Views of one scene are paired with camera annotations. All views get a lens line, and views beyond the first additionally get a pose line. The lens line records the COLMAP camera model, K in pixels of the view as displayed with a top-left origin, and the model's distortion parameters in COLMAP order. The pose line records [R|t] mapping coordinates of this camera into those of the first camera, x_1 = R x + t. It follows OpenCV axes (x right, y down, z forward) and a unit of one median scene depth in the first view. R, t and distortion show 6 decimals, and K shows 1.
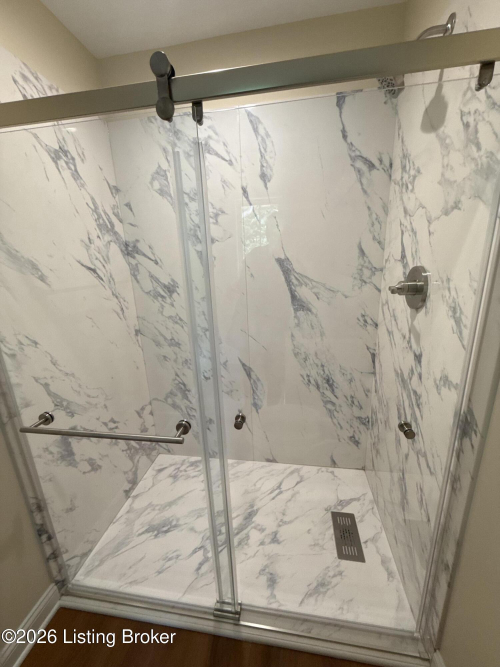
lens RADIAL K [[267.8, 0, 249.9], [0, 267.8, 329.5], [0, 0, 1]] dist [-0.000233, -0.000002]
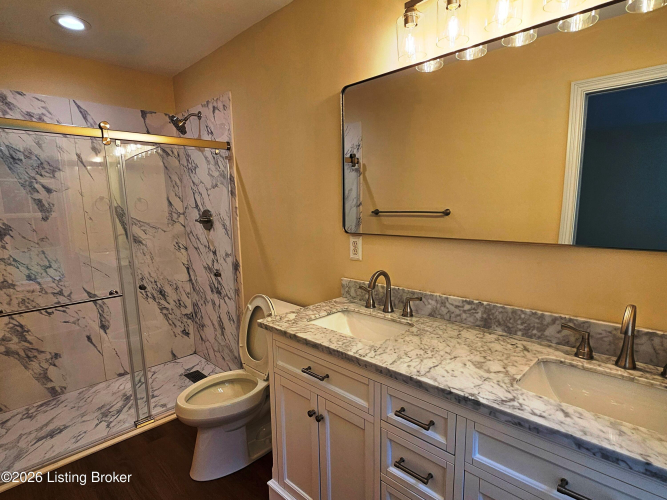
lens RADIAL K [[366.1, 0, 330.8], [0, 366.1, 264.3], [0, 0, 1]] dist [0.001886, -0.000032]
pose [[0.591553, -0.108527, 0.798929, -0.771522], [0.208832, 0.977708, -0.021814, 0.305946], [-0.778752, 0.179746, 0.601030, -0.961478]]
